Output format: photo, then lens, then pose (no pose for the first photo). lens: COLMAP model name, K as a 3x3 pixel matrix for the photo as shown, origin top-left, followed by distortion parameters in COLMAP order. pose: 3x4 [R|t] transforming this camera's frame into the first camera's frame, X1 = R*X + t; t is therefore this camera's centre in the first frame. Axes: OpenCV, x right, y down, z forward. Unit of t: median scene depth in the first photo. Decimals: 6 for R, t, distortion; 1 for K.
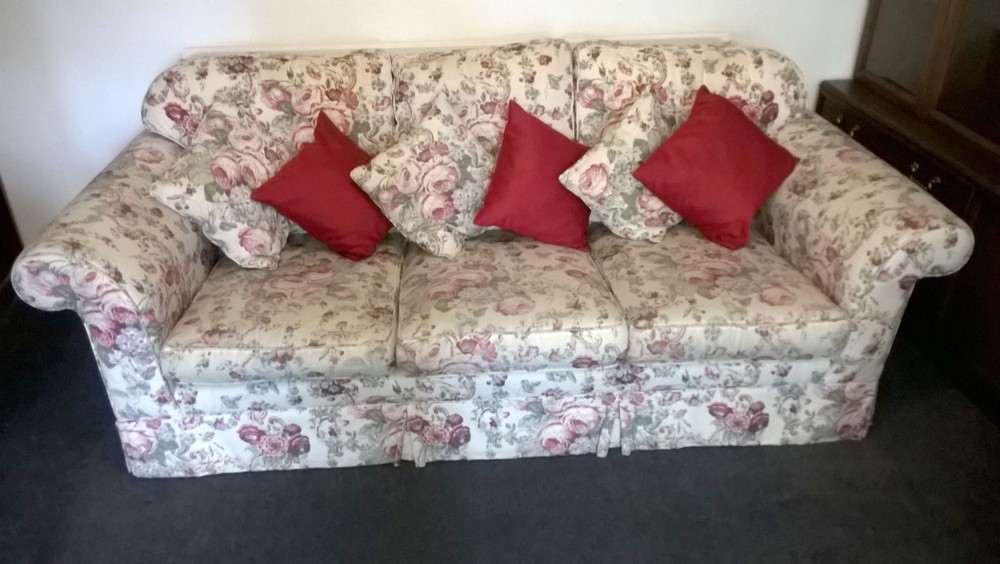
lens RADIAL K [[818.3, 0, 506.2], [0, 818.3, 280.2], [0, 0, 1]] dist [0.078047, -0.111375]
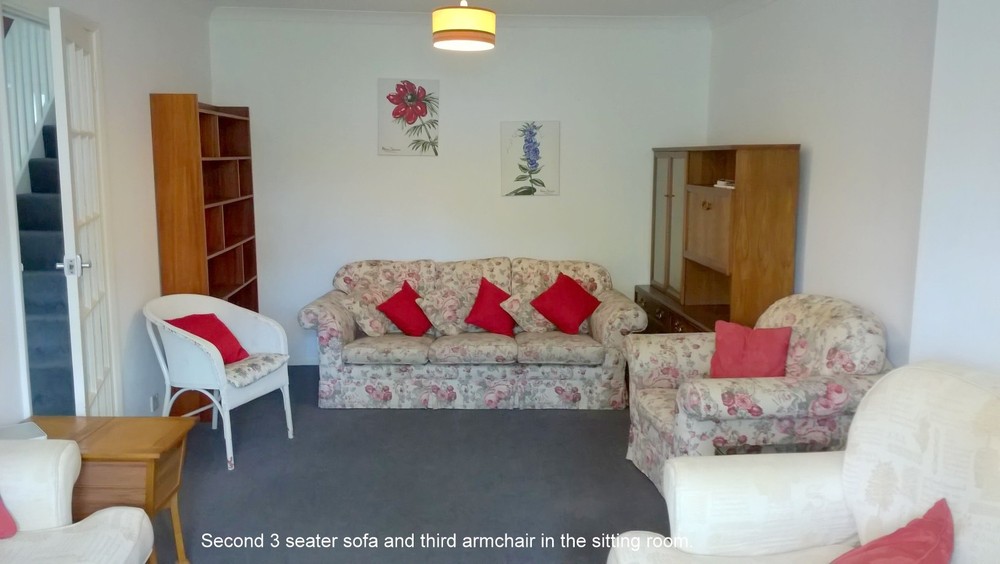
lens RADIAL K [[818.3, 0, 498.7], [0, 818.3, 280.0], [0, 0, 1]] dist [0.078047, -0.111375]
pose [[0.997561, 0.012940, -0.068595, 0.237812], [-0.037806, 0.926226, -0.375068, 0.755925], [0.058681, 0.376746, 0.924456, -1.342460]]
